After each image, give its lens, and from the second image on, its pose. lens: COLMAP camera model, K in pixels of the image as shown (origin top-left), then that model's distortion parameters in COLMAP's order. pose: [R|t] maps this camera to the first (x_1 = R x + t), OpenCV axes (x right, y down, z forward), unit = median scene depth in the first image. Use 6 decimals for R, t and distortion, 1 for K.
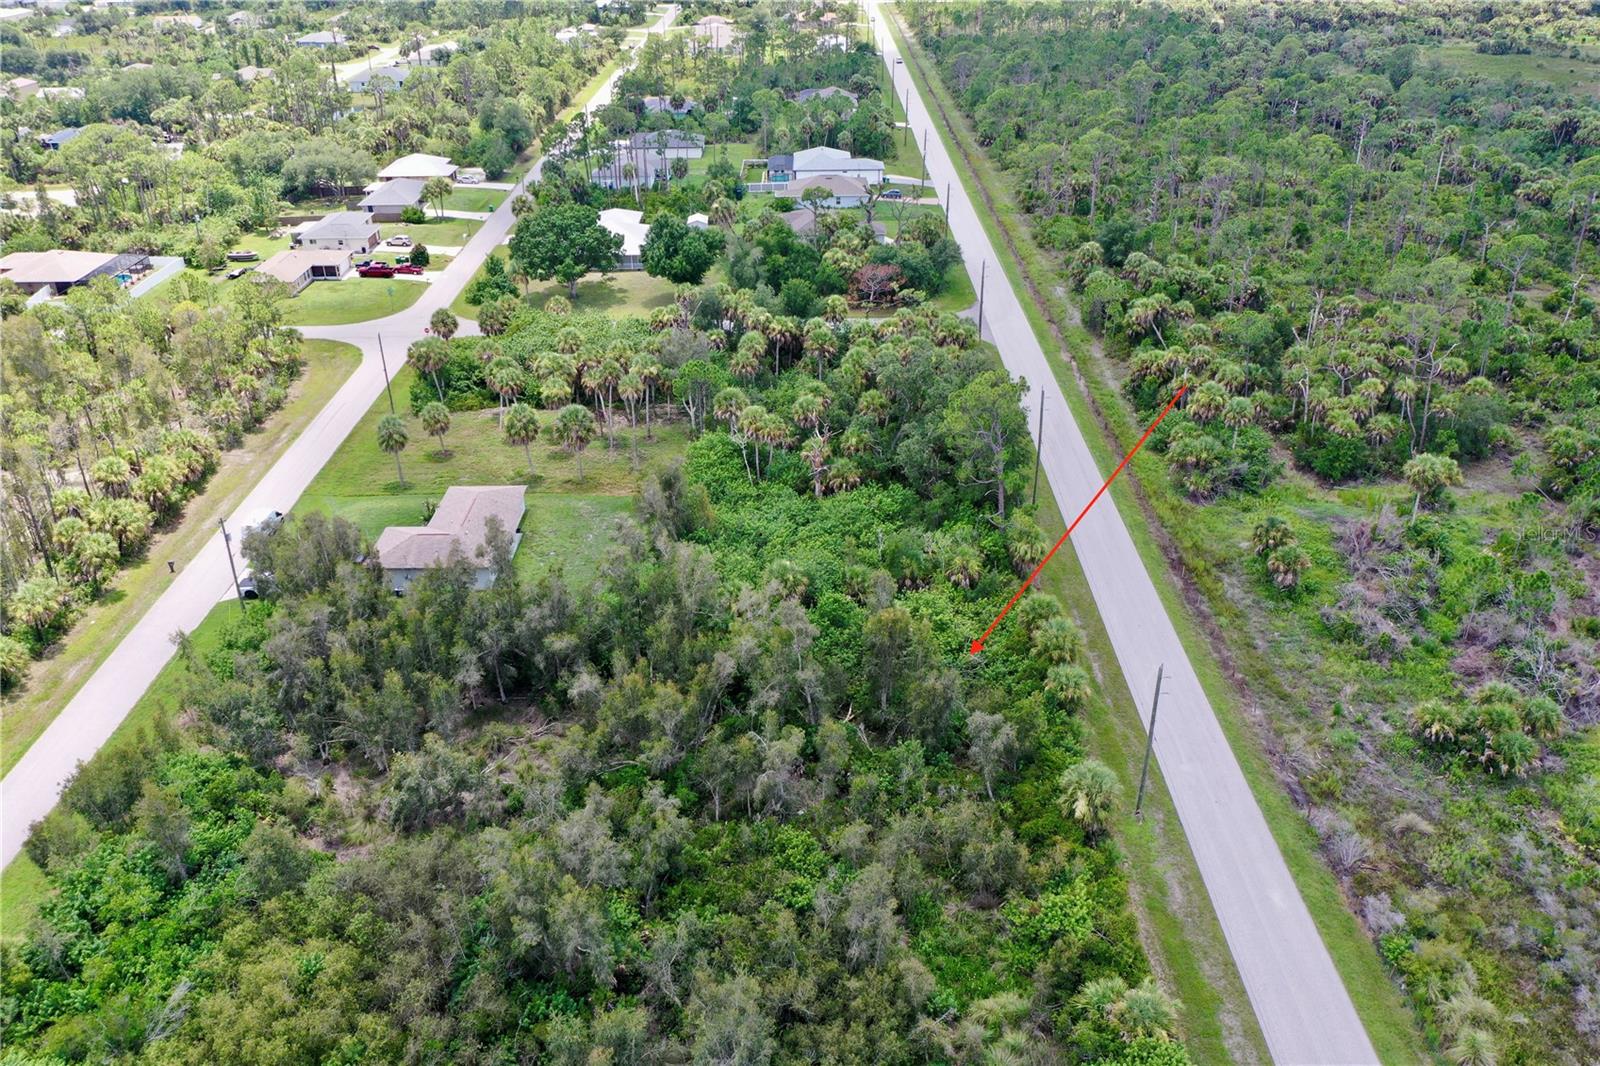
lens RADIAL K [[1265.3, 0, 802.3], [0, 1265.3, 526.0], [0, 0, 1]] dist [-0.004423, -0.000192]
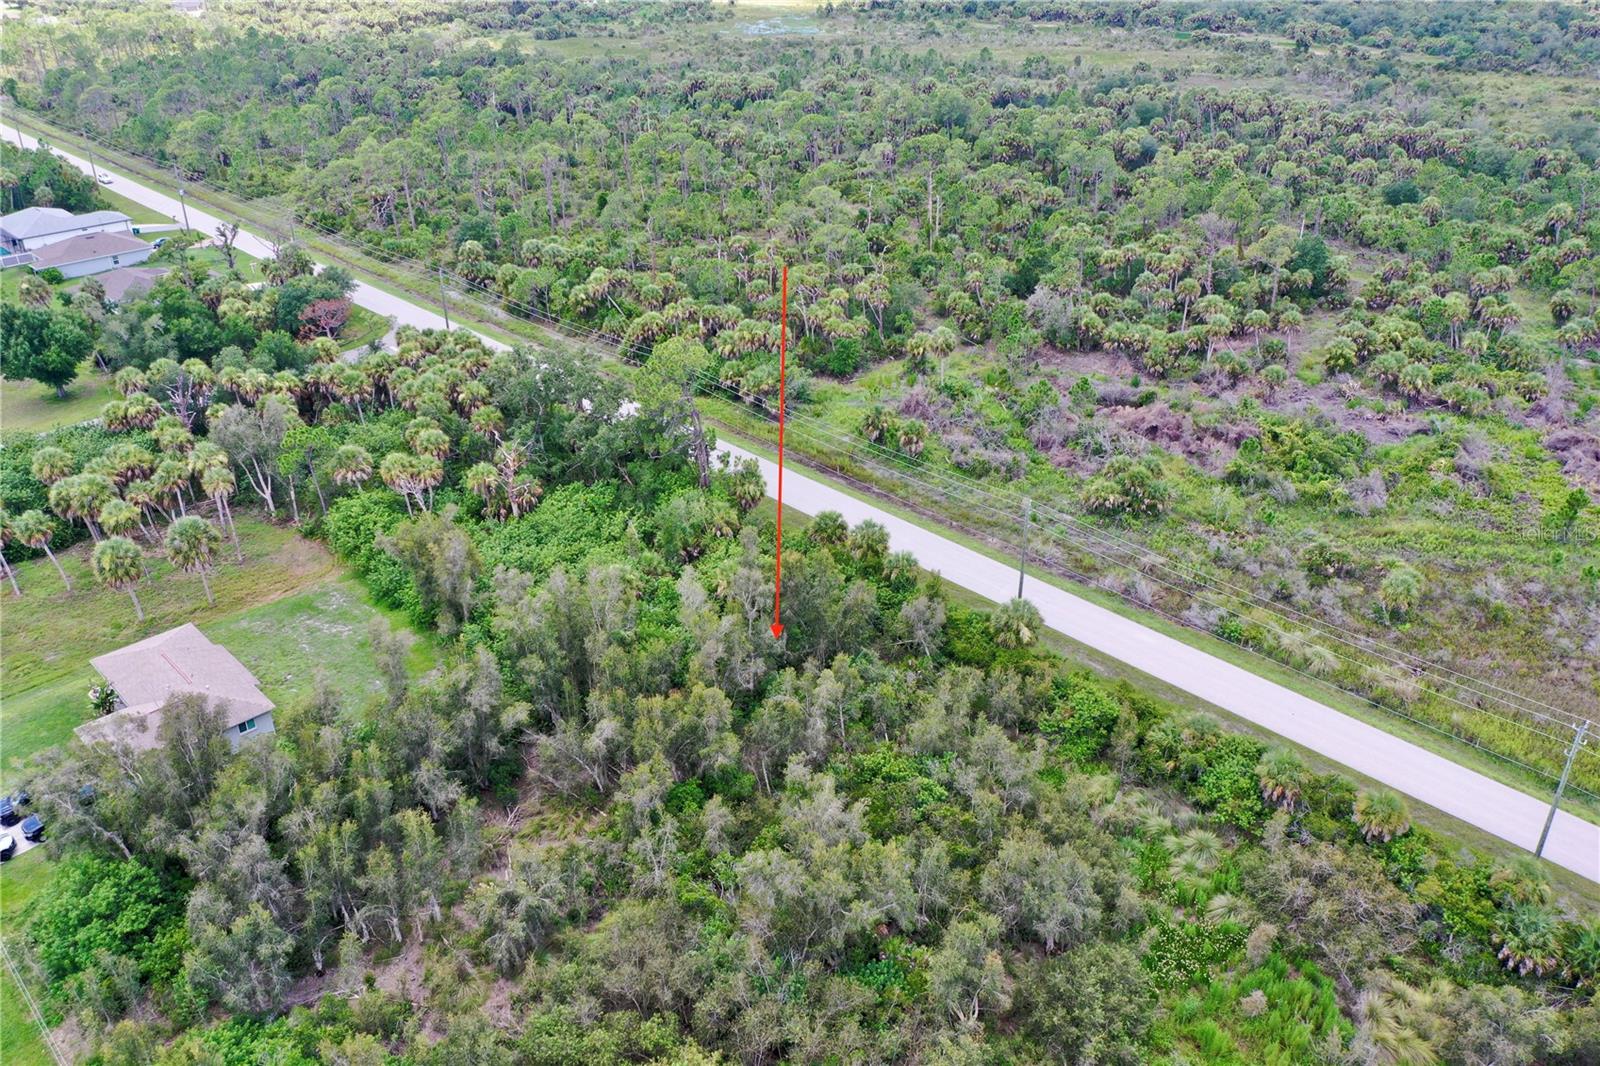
lens RADIAL K [[1265.3, 0, 802.3], [0, 1265.3, 526.0], [0, 0, 1]] dist [-0.004423, -0.000192]
pose [[0.732534, -0.320392, 0.600619, -0.454096], [0.324825, 0.939904, 0.105212, -0.050818], [-0.598233, 0.118025, 0.792583, 0.103492]]
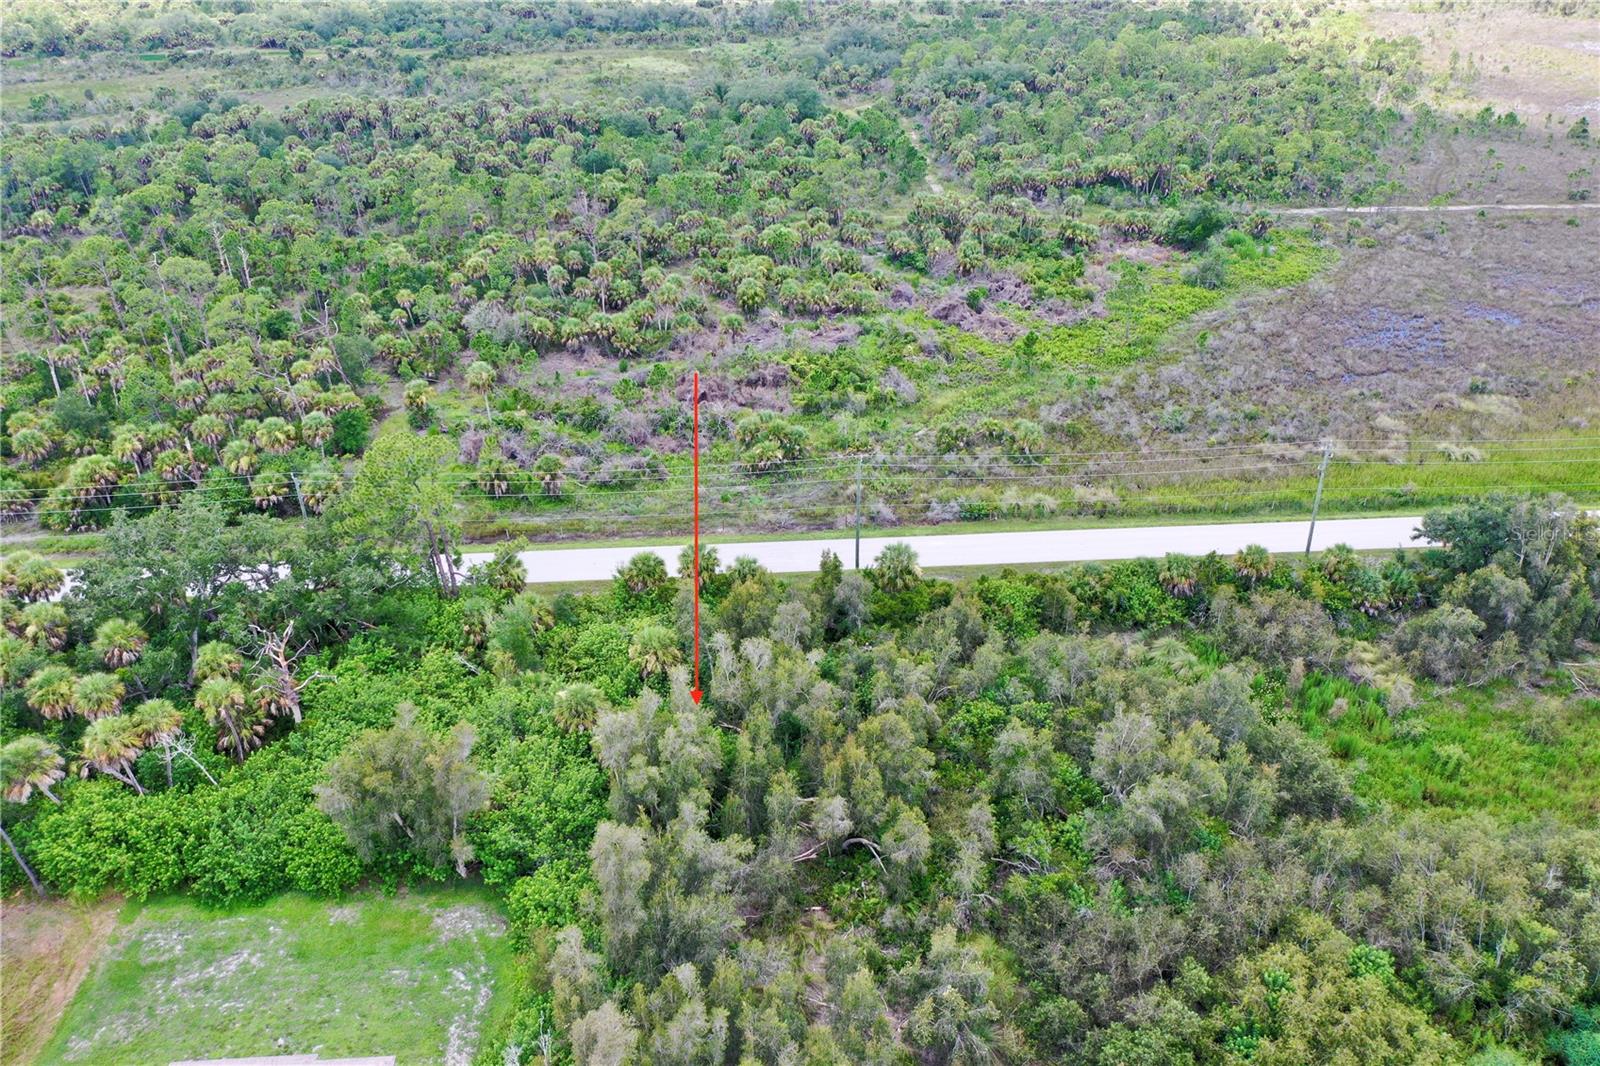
lens RADIAL K [[1265.3, 0, 802.3], [0, 1265.3, 526.0], [0, 0, 1]] dist [-0.004423, -0.000192]
pose [[-0.044848, -0.465845, 0.883729, -0.656837], [0.477987, 0.766782, 0.428455, -0.312366], [-0.877221, 0.441626, 0.188279, 0.602151]]
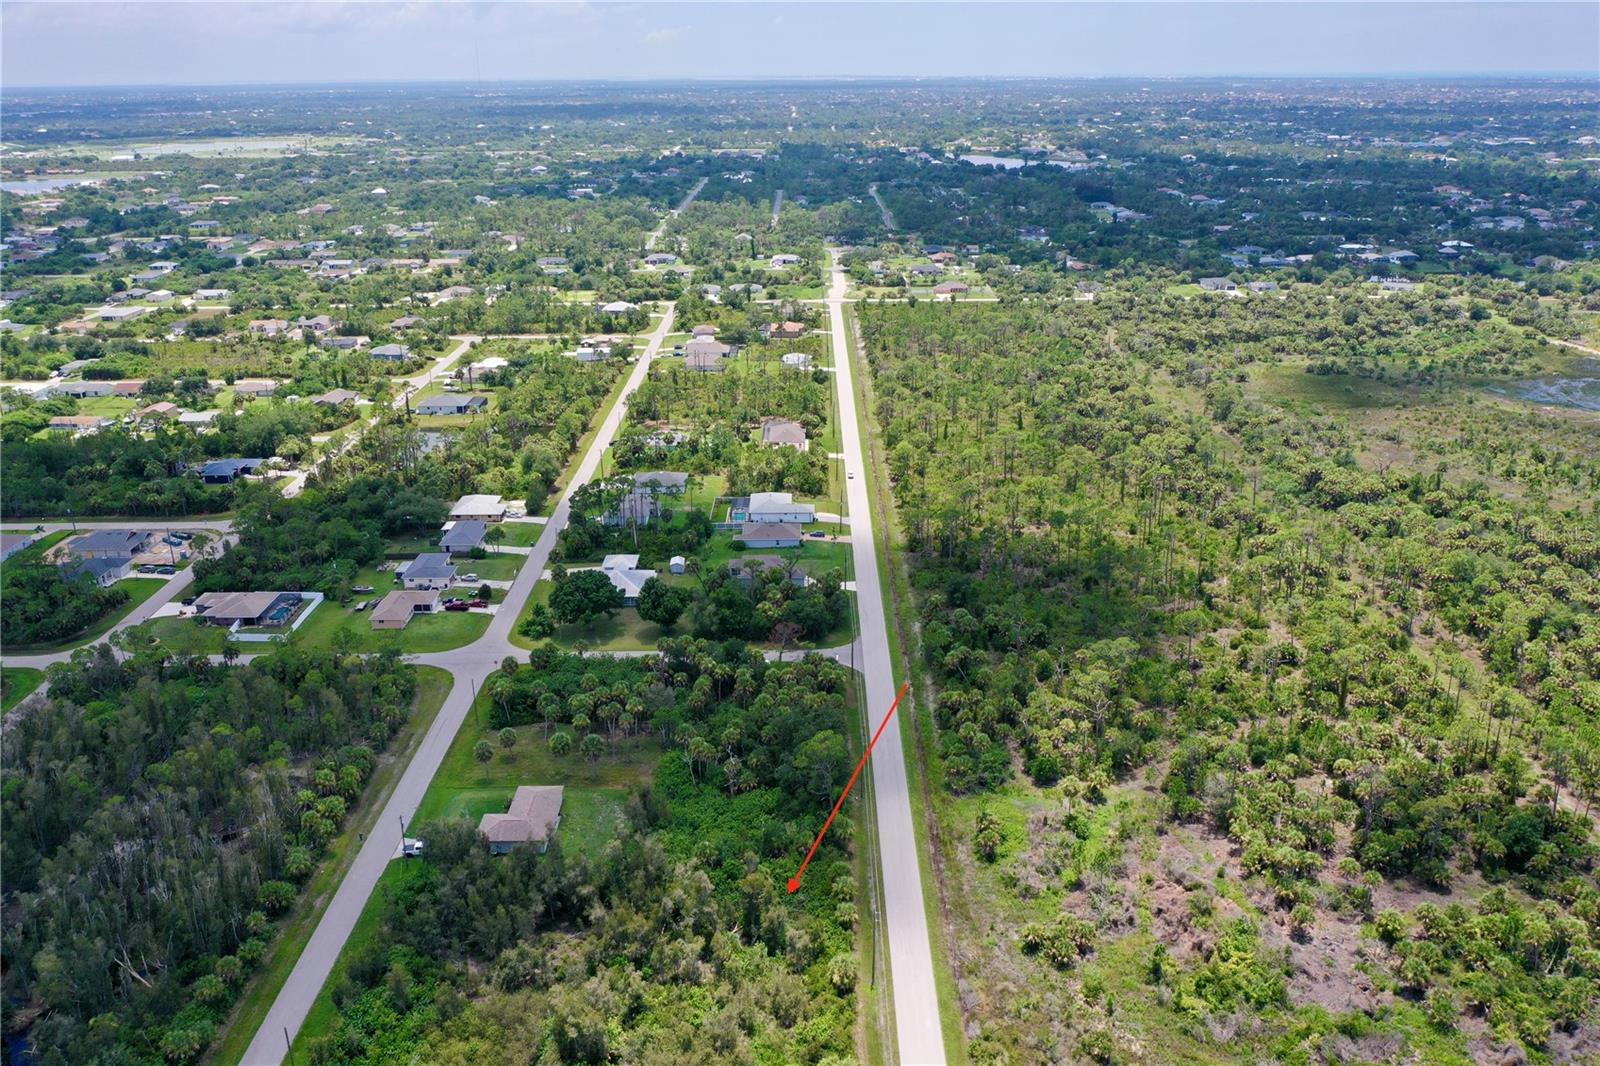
lens RADIAL K [[1265.3, 0, 802.3], [0, 1265.3, 526.0], [0, 0, 1]] dist [-0.004423, -0.000192]
pose [[0.999994, 0.002877, -0.001896, 0.125550], [-0.003115, 0.990141, -0.140041, -0.165219], [0.001474, 0.140047, 0.990144, -0.869733]]
